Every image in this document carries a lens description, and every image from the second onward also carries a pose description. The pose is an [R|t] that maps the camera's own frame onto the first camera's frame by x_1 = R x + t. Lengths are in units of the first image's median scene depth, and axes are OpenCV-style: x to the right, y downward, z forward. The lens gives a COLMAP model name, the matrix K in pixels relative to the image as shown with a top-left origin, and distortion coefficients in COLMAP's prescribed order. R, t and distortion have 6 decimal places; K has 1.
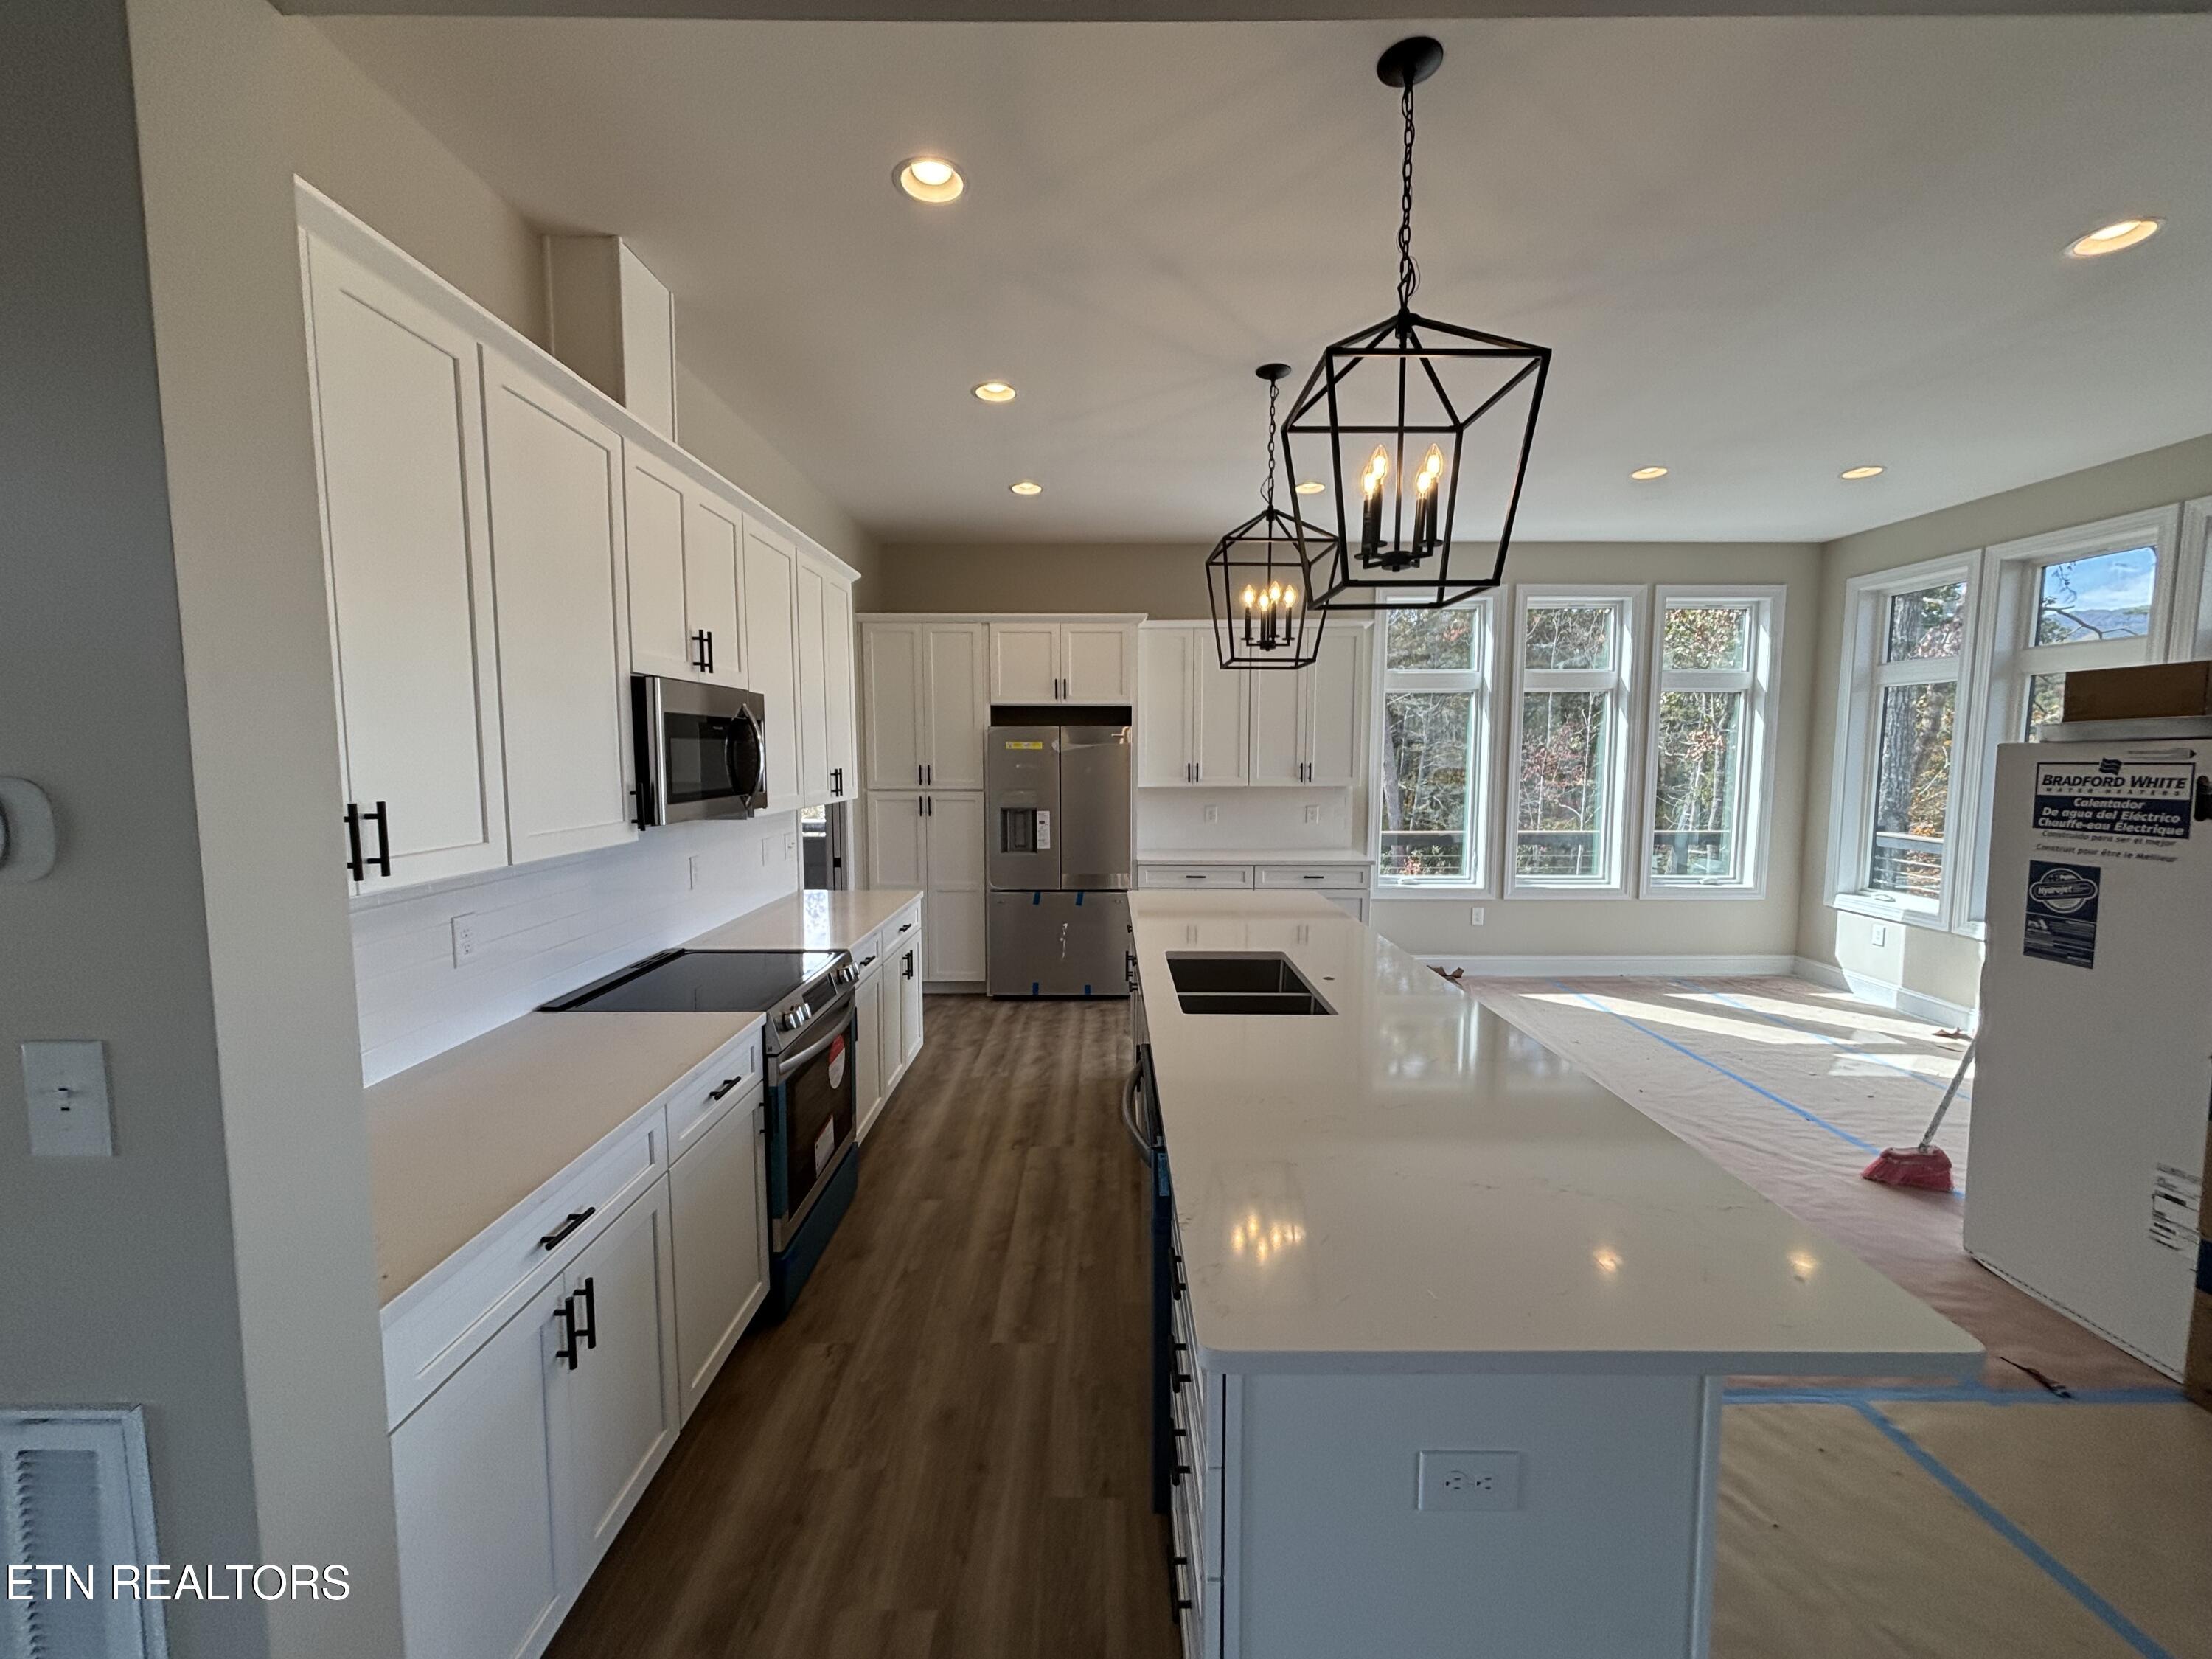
lens RADIAL K [[895.1, 0, 1101.6], [0, 895.1, 825.9], [0, 0, 1]] dist [0.000258, 0.000068]
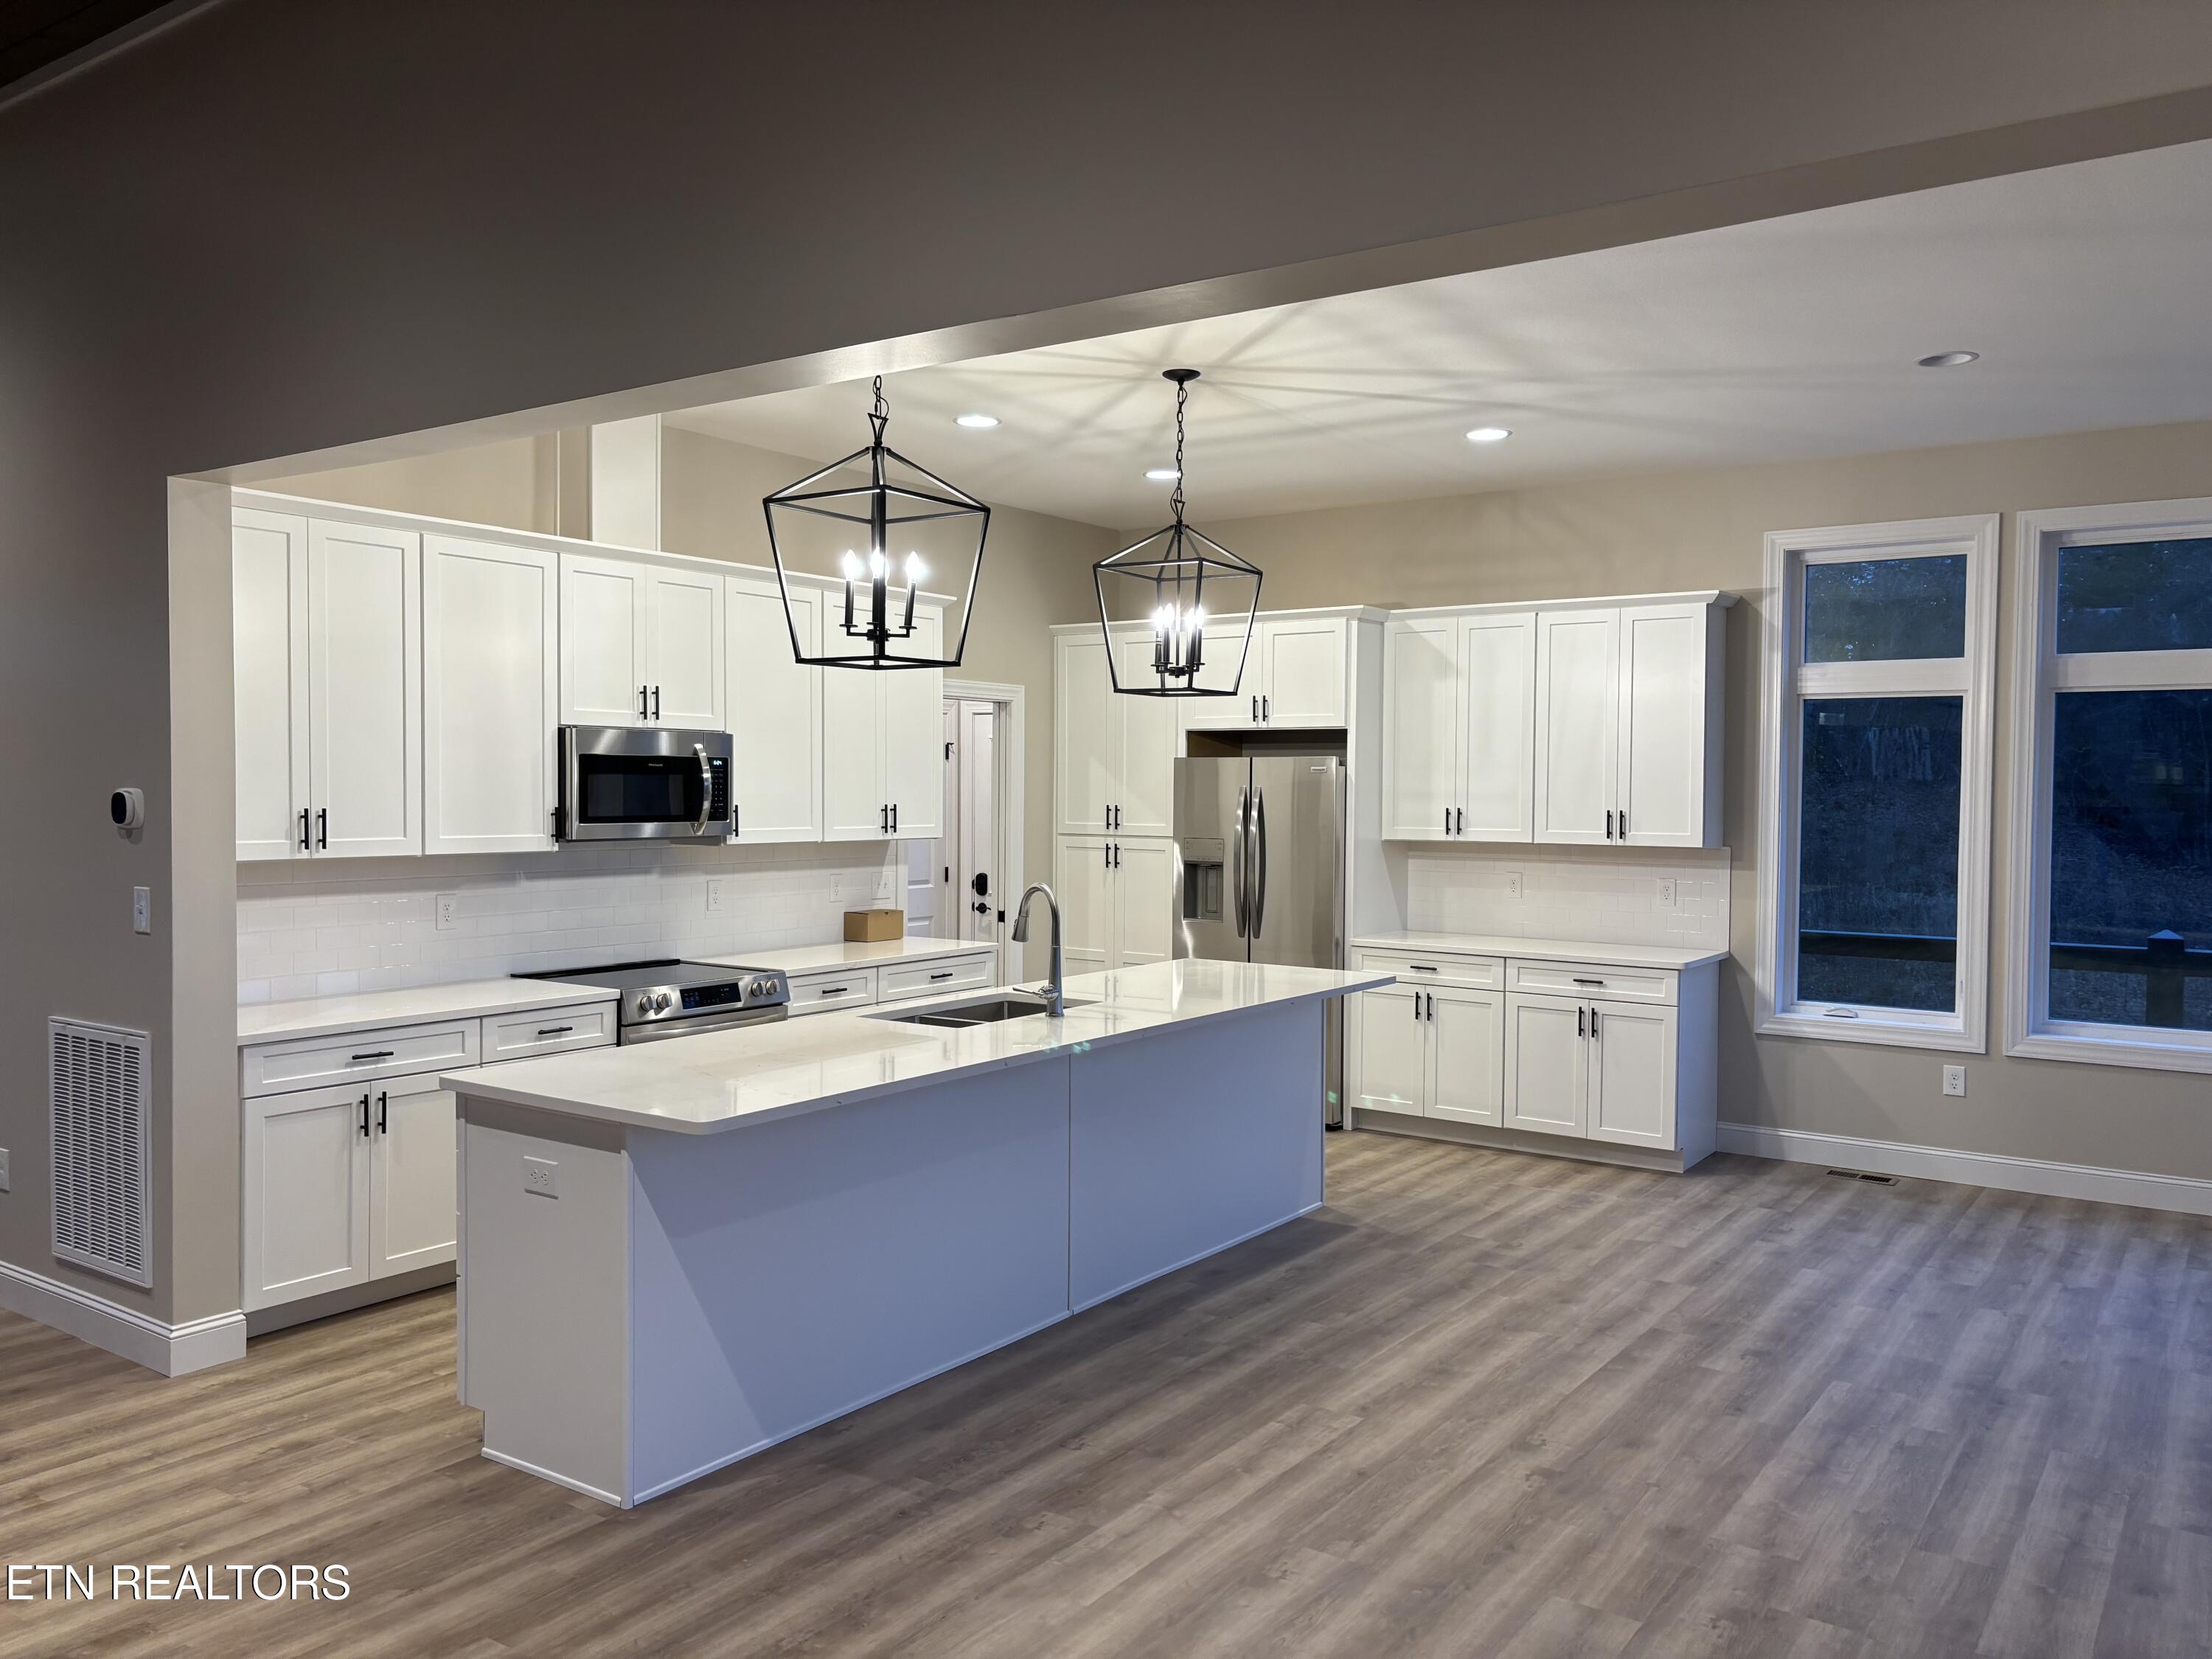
lens RADIAL K [[1677.1, 0, 1112.1], [0, 1677.1, 832.2], [0, 0, 1]] dist [0.012072, -0.011764]
pose [[0.822046, 0.023070, -0.568954, 0.713325], [-0.056341, 0.997571, -0.040955, 0.020334], [0.566627, 0.065722, 0.821349, -0.262151]]
